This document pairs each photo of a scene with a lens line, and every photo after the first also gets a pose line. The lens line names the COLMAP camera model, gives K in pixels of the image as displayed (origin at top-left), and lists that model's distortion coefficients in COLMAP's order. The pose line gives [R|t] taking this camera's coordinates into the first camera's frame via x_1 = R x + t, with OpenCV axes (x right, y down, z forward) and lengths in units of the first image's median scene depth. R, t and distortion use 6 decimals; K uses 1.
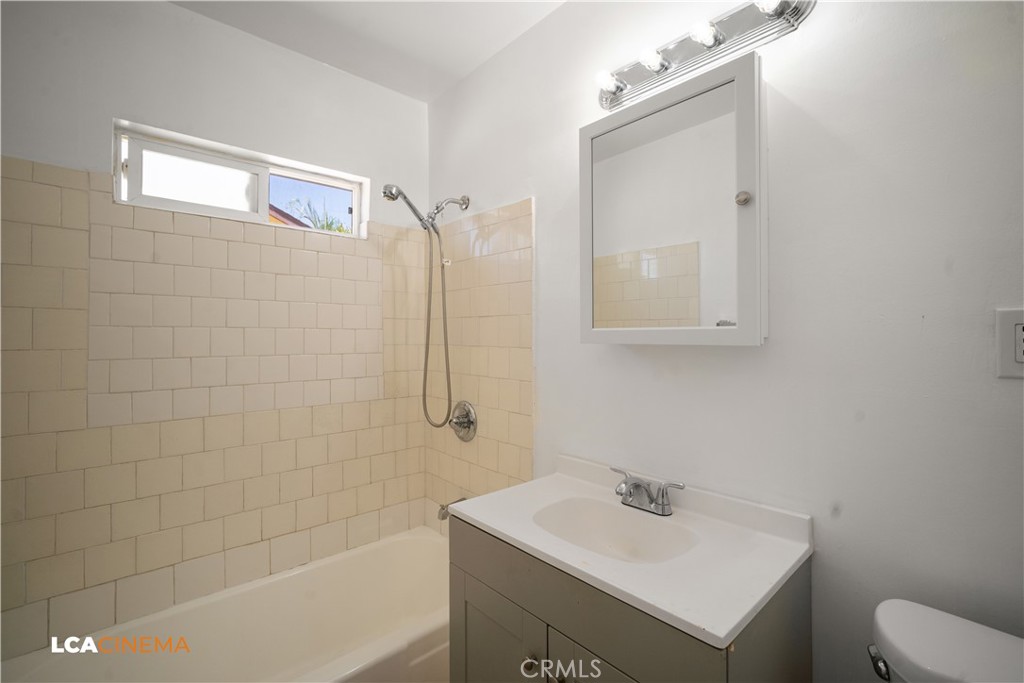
lens RADIAL K [[450.5, 0, 511.9], [0, 450.5, 339.0], [0, 0, 1]] dist [0.000707, 0.000084]
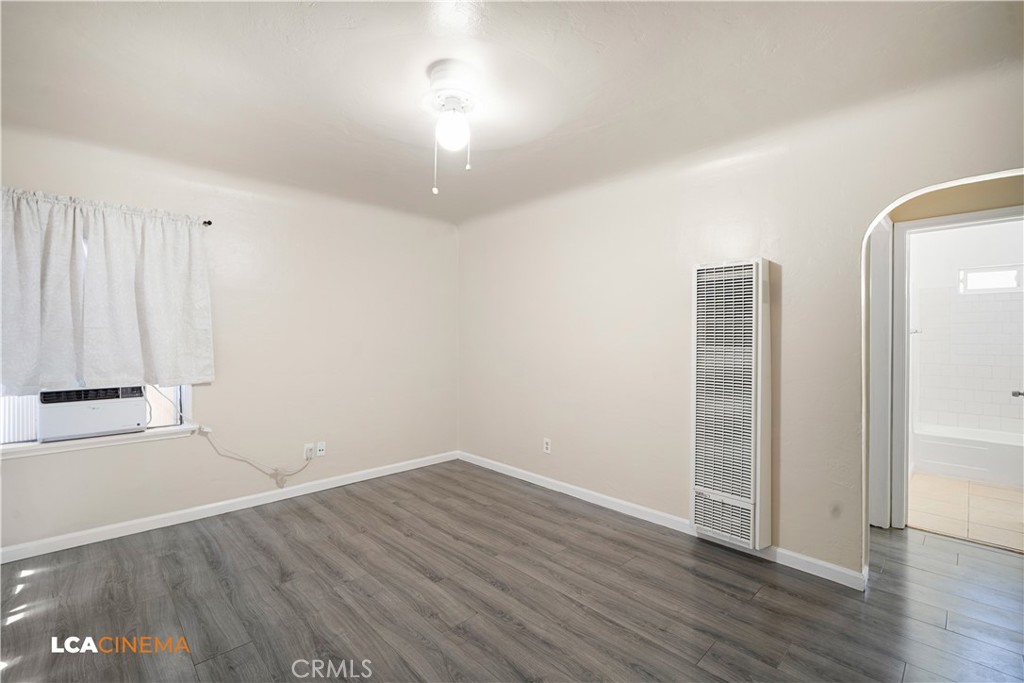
lens RADIAL K [[450.5, 0, 511.8], [0, 450.5, 339.3], [0, 0, 1]] dist [0.000707, 0.000084]
pose [[0.037865, 0.003968, -0.999275, 1.971536], [-0.003386, 0.999987, 0.003843, 0.003916], [0.999277, 0.003238, 0.037878, -2.044561]]
